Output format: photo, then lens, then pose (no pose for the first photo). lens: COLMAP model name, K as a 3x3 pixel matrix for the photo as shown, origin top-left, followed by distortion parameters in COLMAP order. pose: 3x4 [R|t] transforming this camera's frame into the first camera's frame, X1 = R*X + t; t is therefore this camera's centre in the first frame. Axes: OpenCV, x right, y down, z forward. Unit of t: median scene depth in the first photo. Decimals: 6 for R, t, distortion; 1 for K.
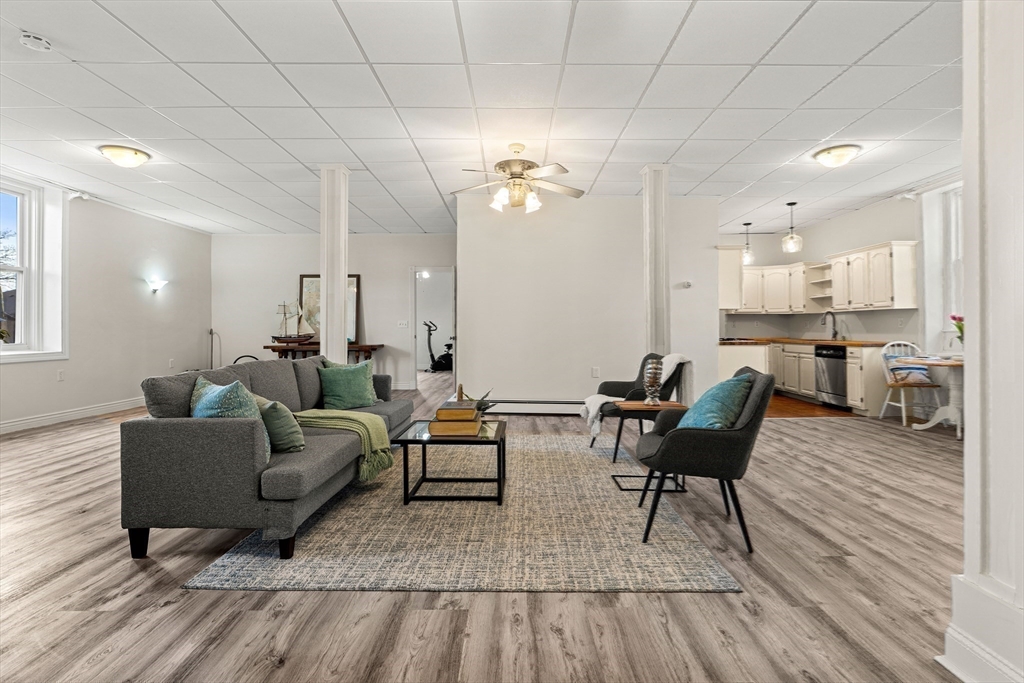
lens RADIAL K [[491.5, 0, 514.3], [0, 491.5, 325.7], [0, 0, 1]] dist [-0.002130, -0.000406]
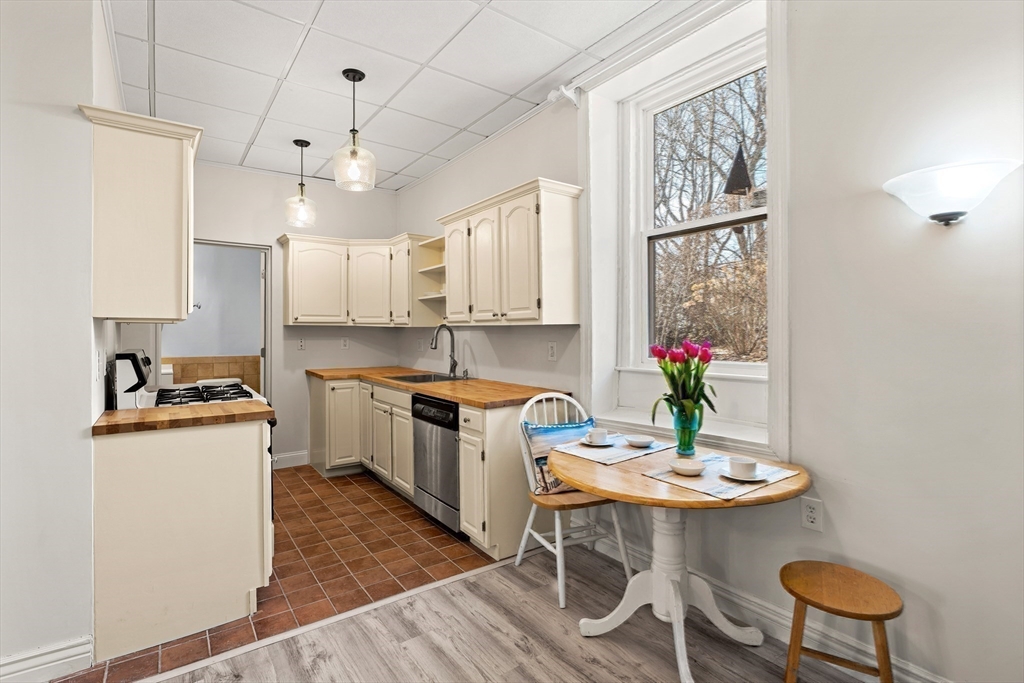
lens RADIAL K [[491.5, 0, 512.3], [0, 491.5, 336.1], [0, 0, 1]] dist [-0.002130, -0.000406]
pose [[0.812955, -0.001346, 0.582325, 0.448173], [-0.006691, 0.999910, 0.011652, -0.027030], [-0.582288, -0.013369, 0.812872, 0.595966]]
